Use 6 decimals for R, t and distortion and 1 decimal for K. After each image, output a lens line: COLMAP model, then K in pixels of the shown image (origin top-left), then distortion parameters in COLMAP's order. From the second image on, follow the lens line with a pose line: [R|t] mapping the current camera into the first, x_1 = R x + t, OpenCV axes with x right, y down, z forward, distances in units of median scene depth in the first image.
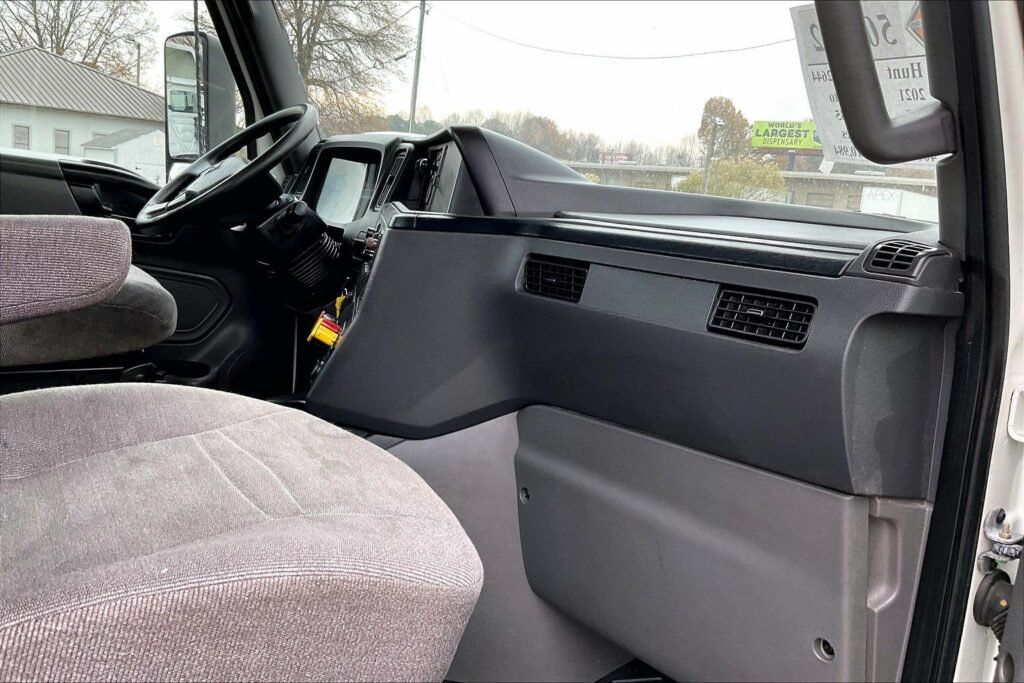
lens RADIAL K [[837.7, 0, 512.0], [0, 837.7, 341.5], [0, 0, 1]] dist [0.105678, -0.211755]
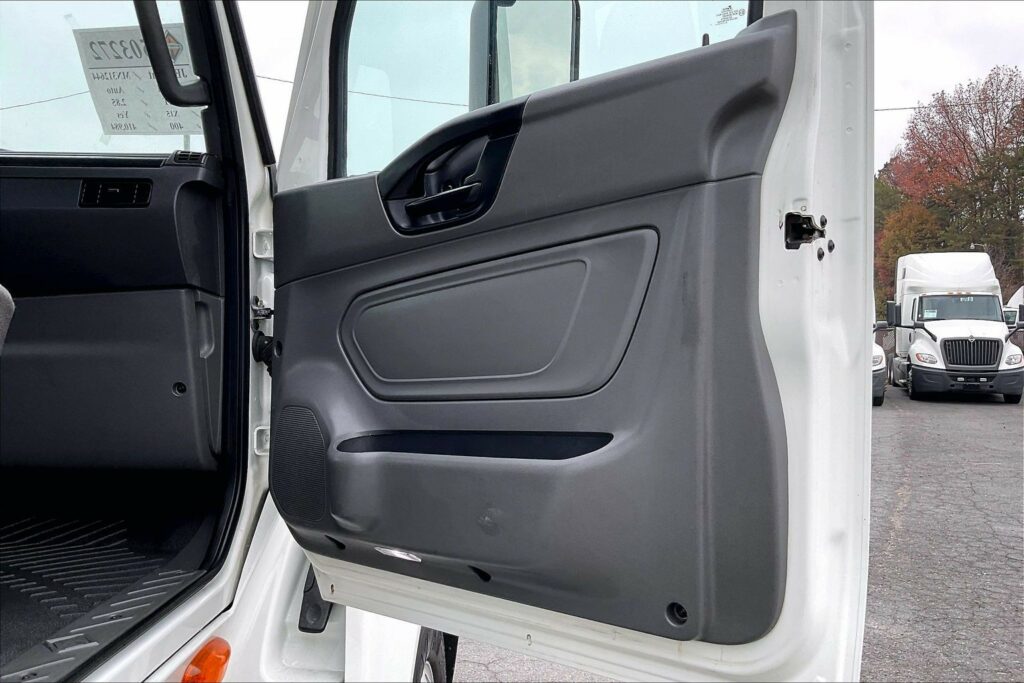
lens RADIAL K [[837.7, 0, 512.0], [0, 837.7, 341.5], [0, 0, 1]] dist [0.105678, -0.211755]
pose [[0.592124, -0.083818, 0.801476, -0.652461], [0.173552, 0.984501, -0.025260, 0.462827], [-0.786937, 0.154055, 0.597493, -0.620185]]
